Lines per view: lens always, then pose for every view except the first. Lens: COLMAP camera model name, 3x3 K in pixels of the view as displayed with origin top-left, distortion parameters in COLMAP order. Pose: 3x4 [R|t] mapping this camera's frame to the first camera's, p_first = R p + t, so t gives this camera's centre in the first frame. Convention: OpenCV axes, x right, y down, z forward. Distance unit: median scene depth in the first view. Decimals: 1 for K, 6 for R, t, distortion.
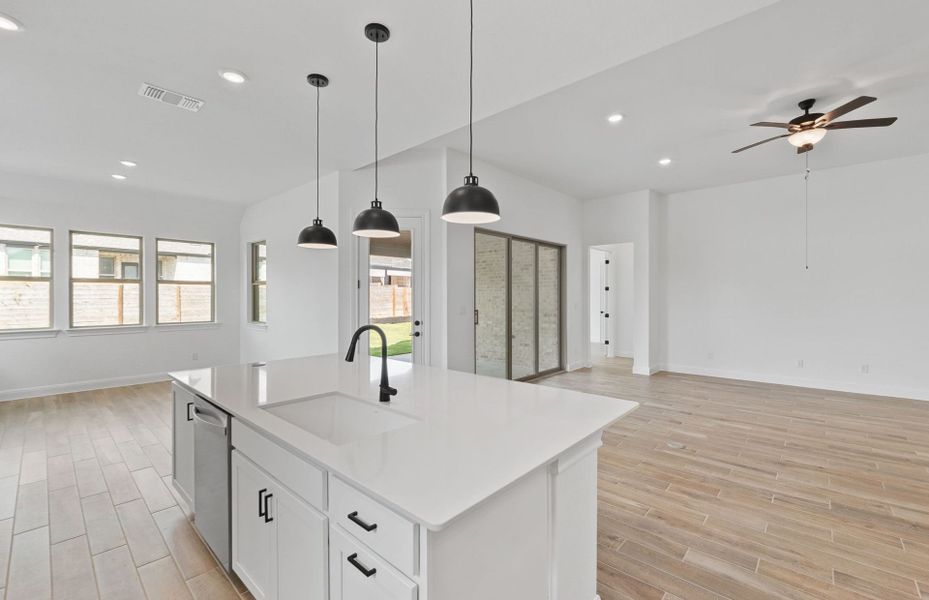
lens RADIAL K [[385.4, 0, 469.4], [0, 385.4, 292.4], [0, 0, 1]] dist [-0.011334, -0.000306]
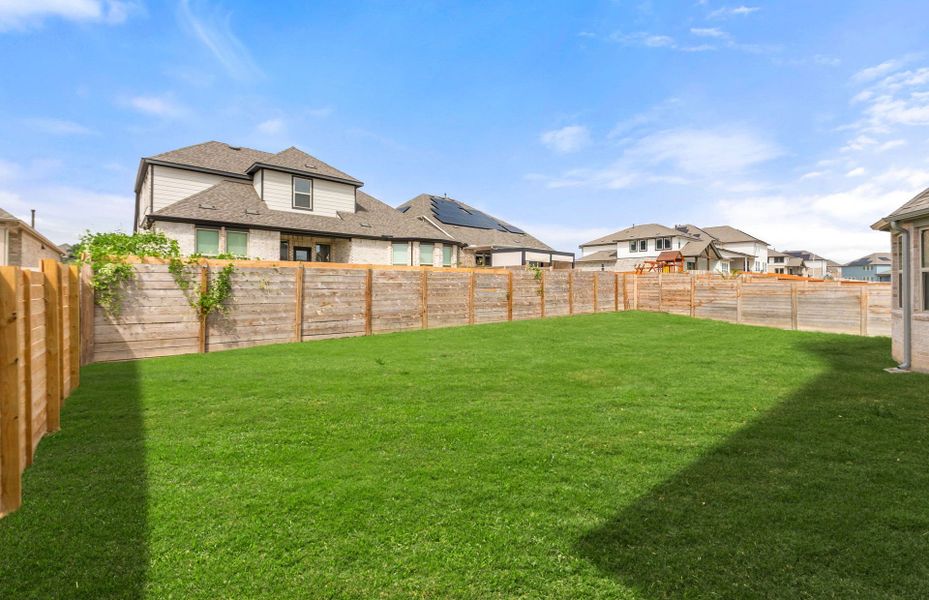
lens RADIAL K [[385.4, 0, 469.4], [0, 385.4, 292.4], [0, 0, 1]] dist [-0.011334, -0.000306]
pose [[0.985905, 0.003343, -0.167273, -0.380297], [0.001463, 0.999590, 0.028600, 0.002179], [0.167300, -0.028442, 0.985496, 0.196163]]
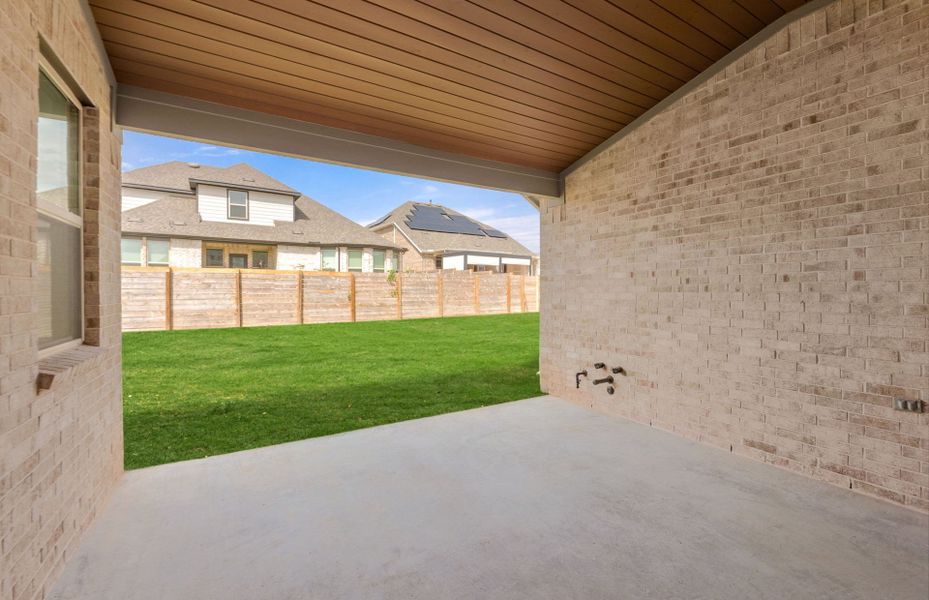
lens RADIAL K [[385.4, 0, 469.4], [0, 385.4, 292.4], [0, 0, 1]] dist [-0.011334, -0.000306]
pose [[0.954494, -0.002662, -0.298217, -0.045220], [0.006679, 0.999900, 0.012453, 0.011386], [0.298155, -0.013878, 0.954417, 0.262675]]
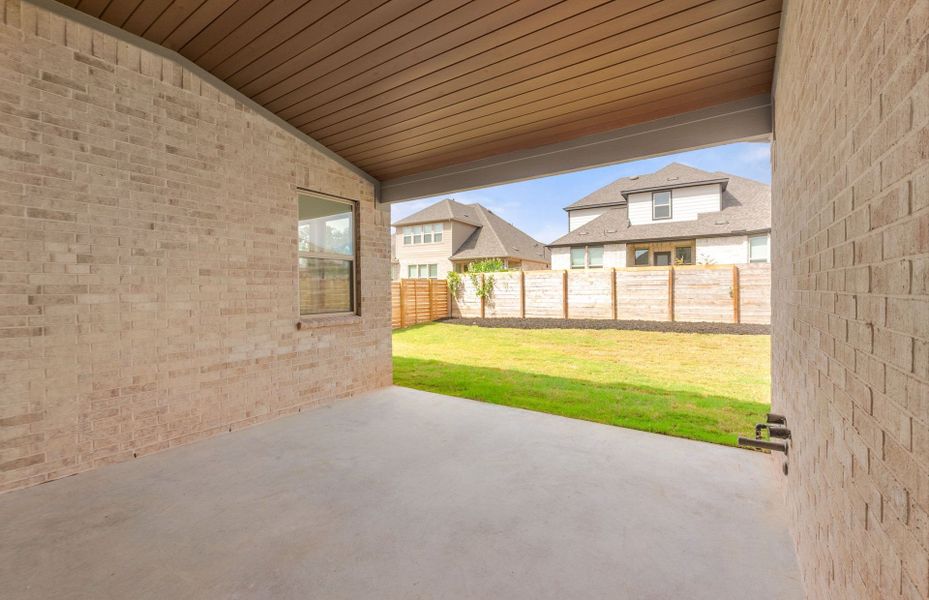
lens RADIAL K [[385.4, 0, 469.4], [0, 385.4, 292.4], [0, 0, 1]] dist [-0.011334, -0.000306]
pose [[0.133113, 0.004417, -0.991091, 0.061133], [0.019958, 0.999775, 0.007136, 0.012971], [0.990900, -0.020730, 0.132995, 0.373927]]
